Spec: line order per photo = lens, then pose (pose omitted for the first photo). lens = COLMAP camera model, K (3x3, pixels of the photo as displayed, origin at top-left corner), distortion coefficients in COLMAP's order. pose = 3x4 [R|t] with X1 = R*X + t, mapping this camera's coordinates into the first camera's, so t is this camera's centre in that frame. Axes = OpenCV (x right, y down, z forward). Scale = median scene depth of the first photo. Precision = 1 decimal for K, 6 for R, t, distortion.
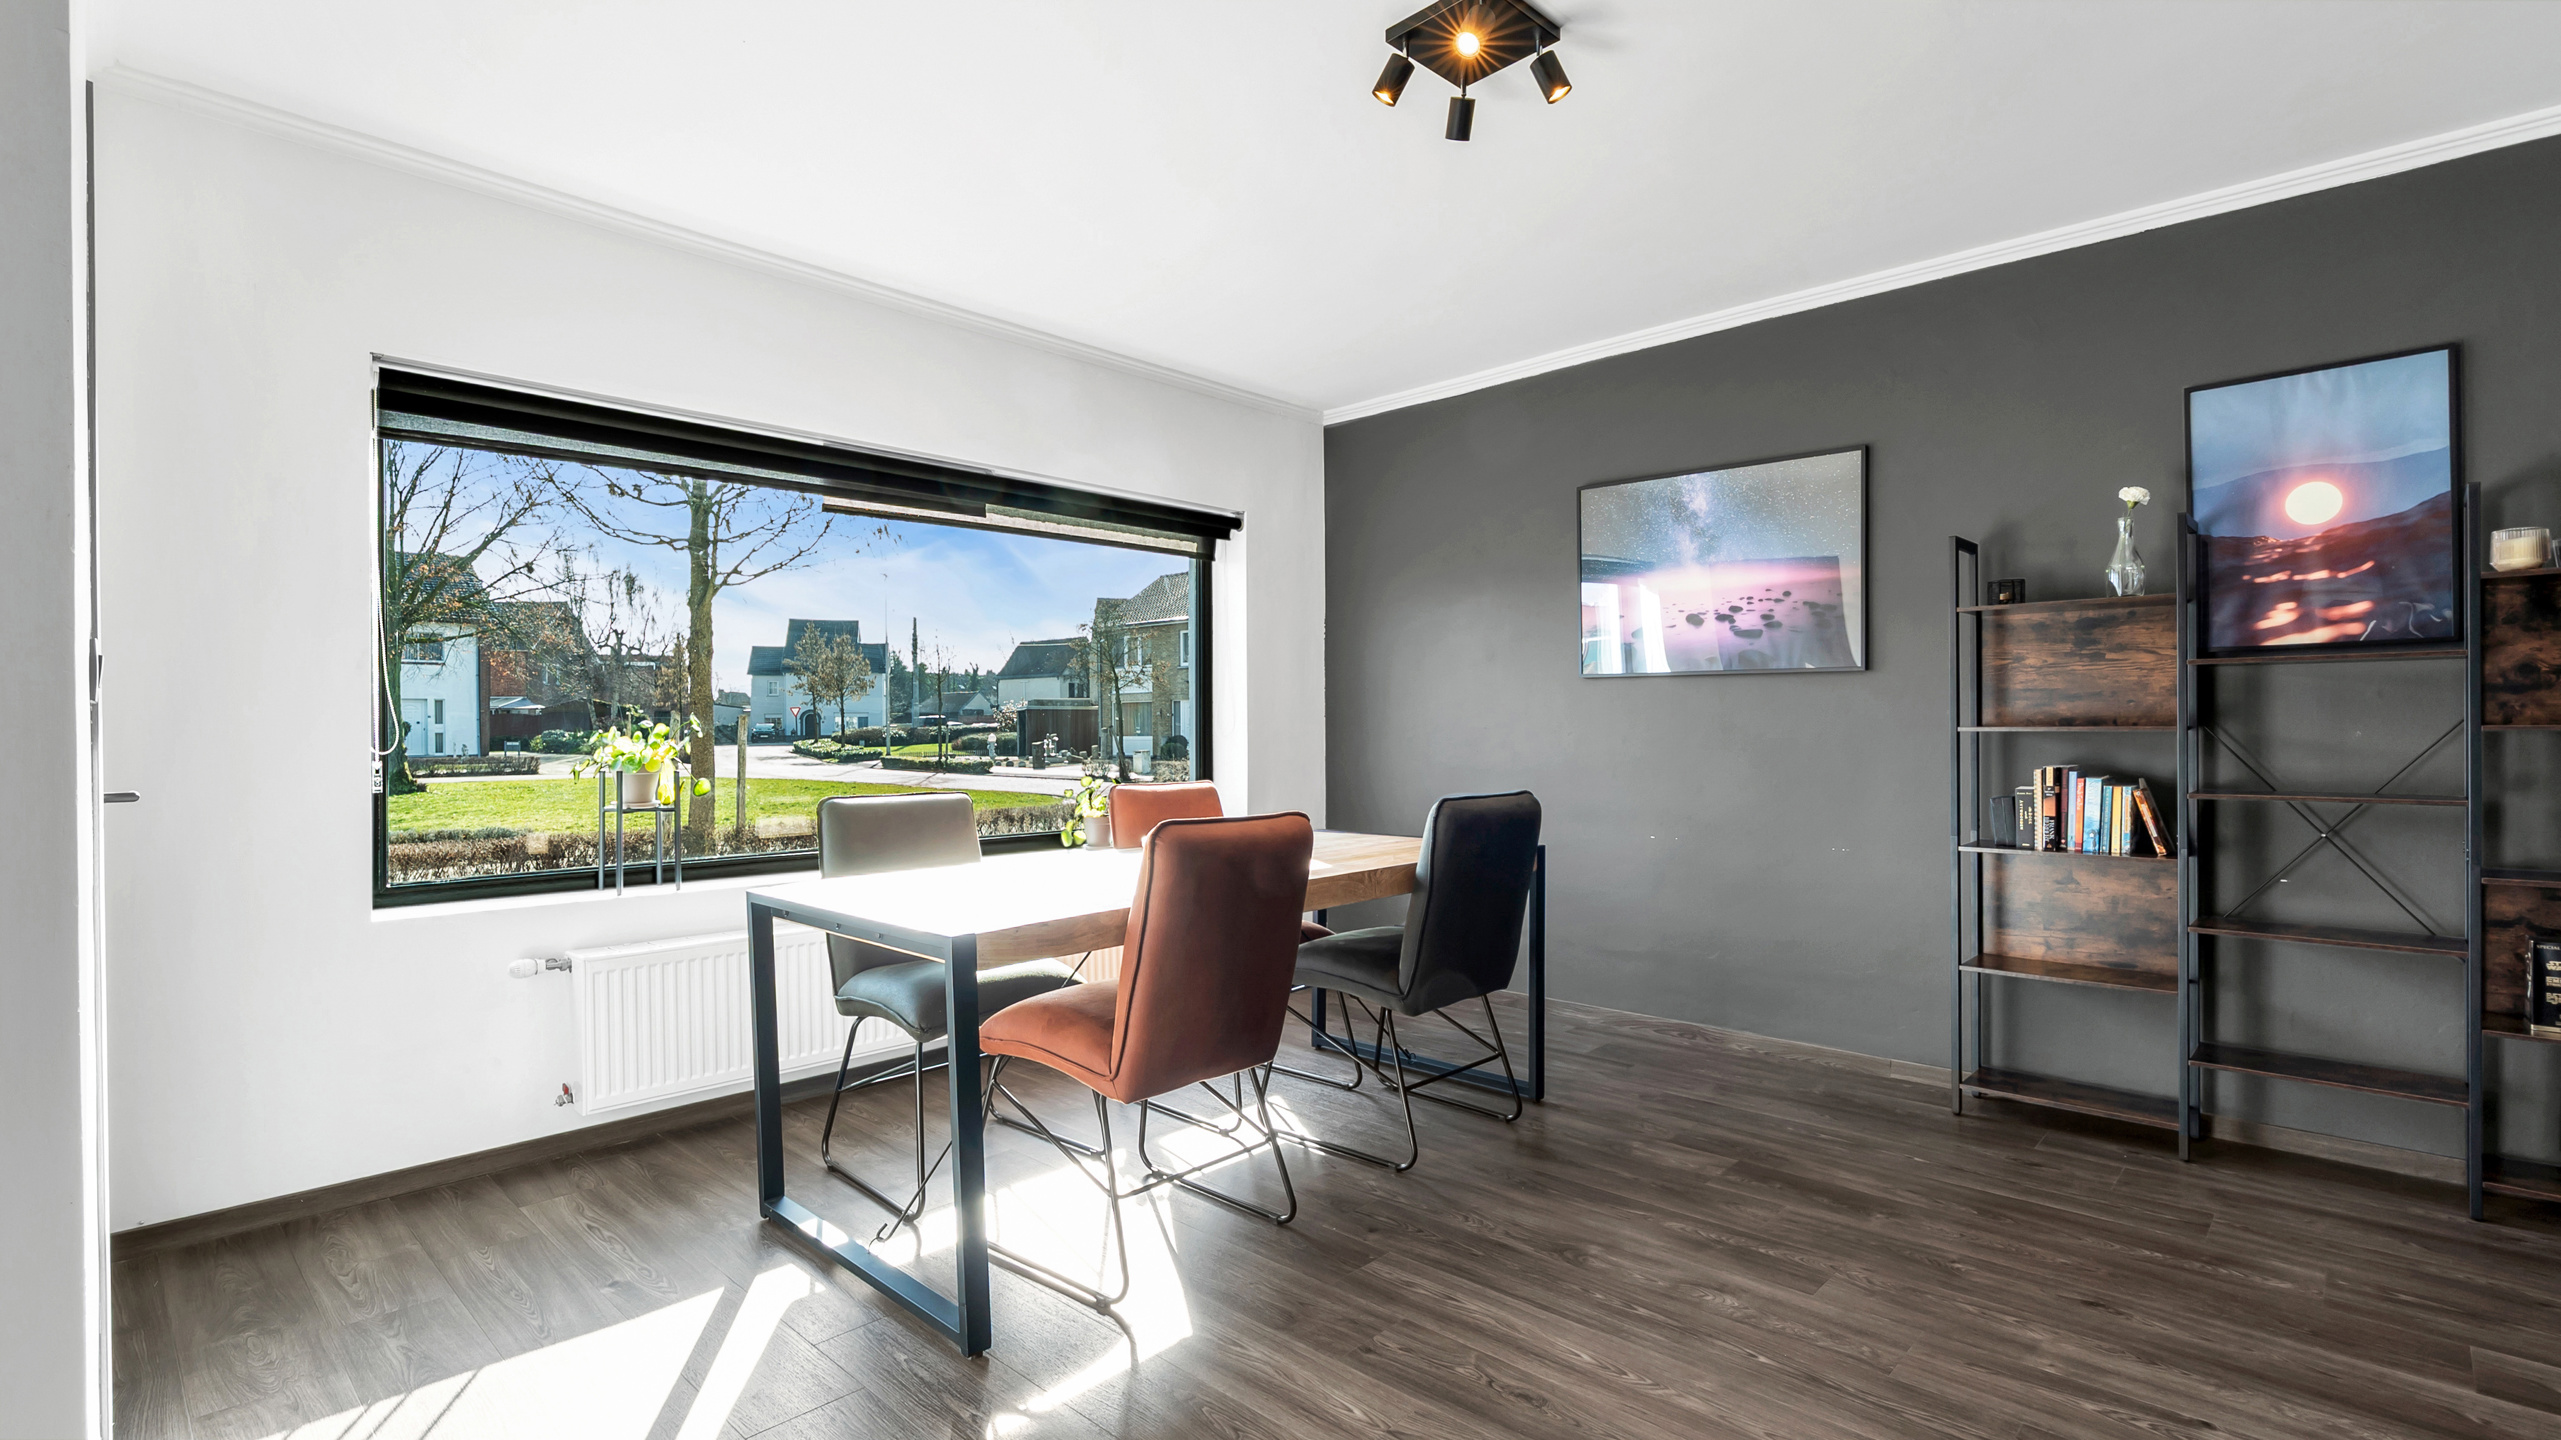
lens RADIAL K [[1168.0, 0, 1271.8], [0, 1168.0, 723.1], [0, 0, 1]] dist [-0.008273, 0.003532]
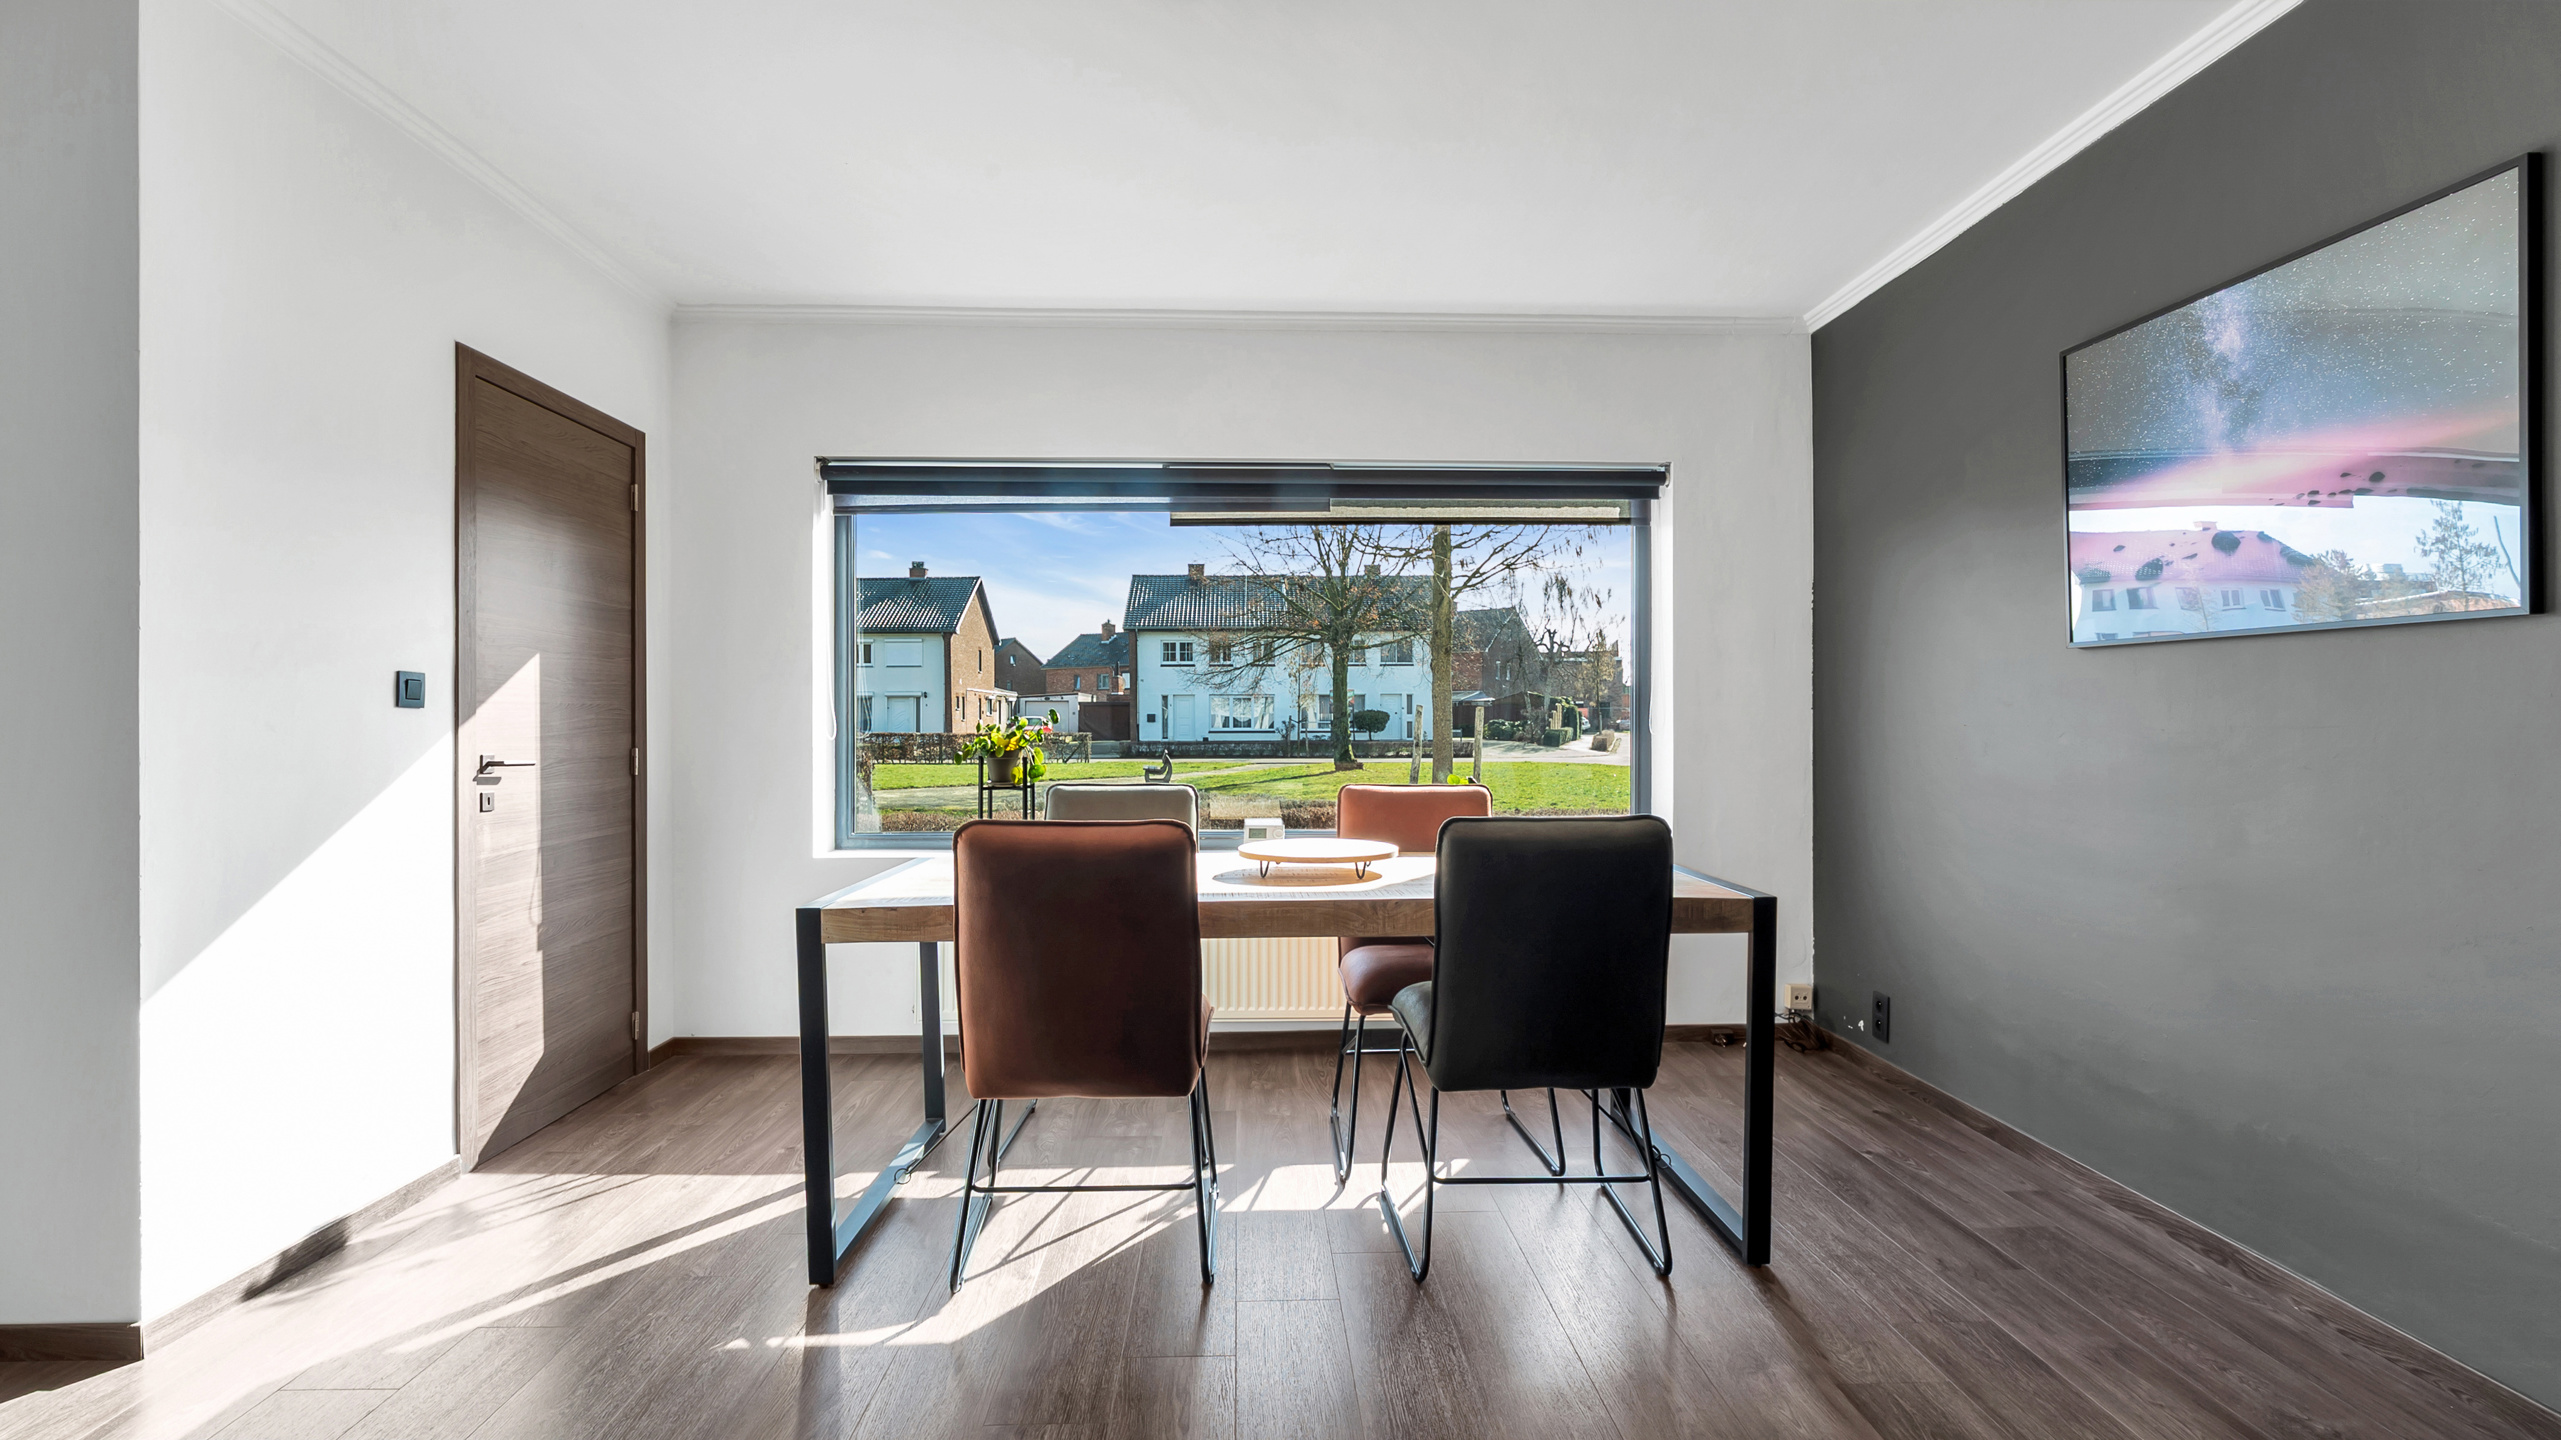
lens RADIAL K [[1168.0, 0, 1277.5], [0, 1168.0, 718.6], [0, 0, 1]] dist [-0.008273, 0.003532]
pose [[0.716919, 0.003177, -0.697149, 0.621663], [0.000054, 0.999989, 0.004612, -0.005666], [0.697156, -0.003344, 0.716912, 0.374525]]
